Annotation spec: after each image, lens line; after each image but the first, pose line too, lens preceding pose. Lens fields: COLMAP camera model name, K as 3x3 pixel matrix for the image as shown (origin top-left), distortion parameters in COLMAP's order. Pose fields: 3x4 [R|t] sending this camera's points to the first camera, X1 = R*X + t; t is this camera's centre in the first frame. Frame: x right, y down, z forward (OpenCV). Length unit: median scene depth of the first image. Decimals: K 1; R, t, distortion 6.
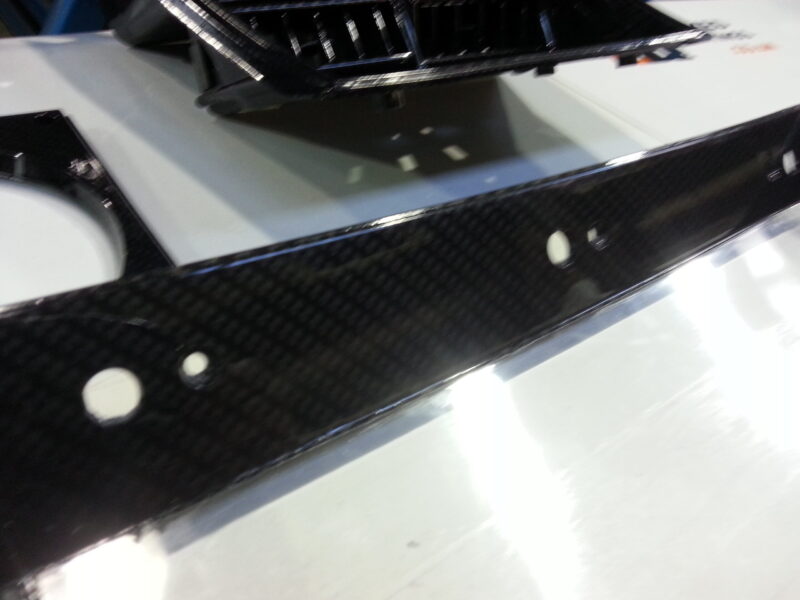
lens RADIAL K [[667.4, 0, 400.0], [0, 667.4, 300.0], [0, 0, 1]] dist [-0.003053, -0.006977]
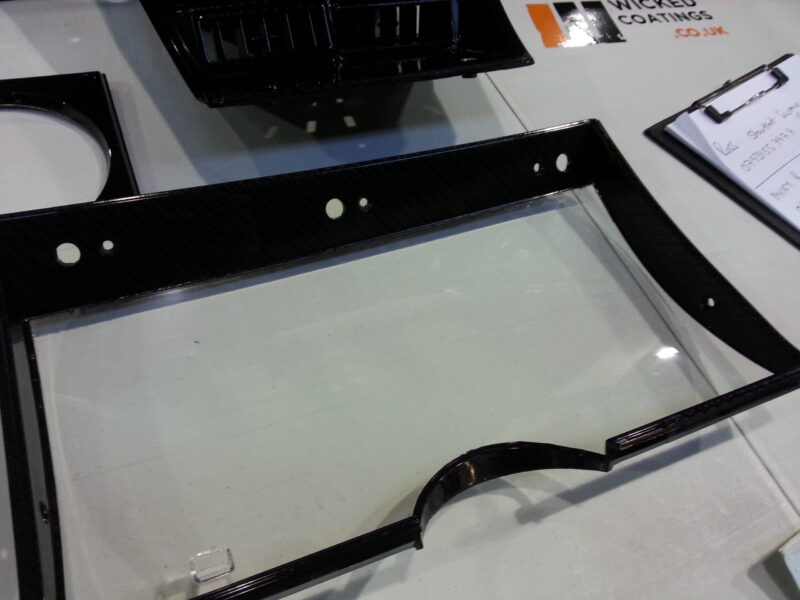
lens RADIAL K [[667.4, 0, 400.0], [0, 667.4, 300.0], [0, 0, 1]] dist [-0.003053, -0.006977]
pose [[0.974413, 0.175517, -0.140401, 0.526909], [-0.145711, 0.968906, 0.199975, -0.167391], [0.171134, -0.174400, 0.969689, -0.546482]]
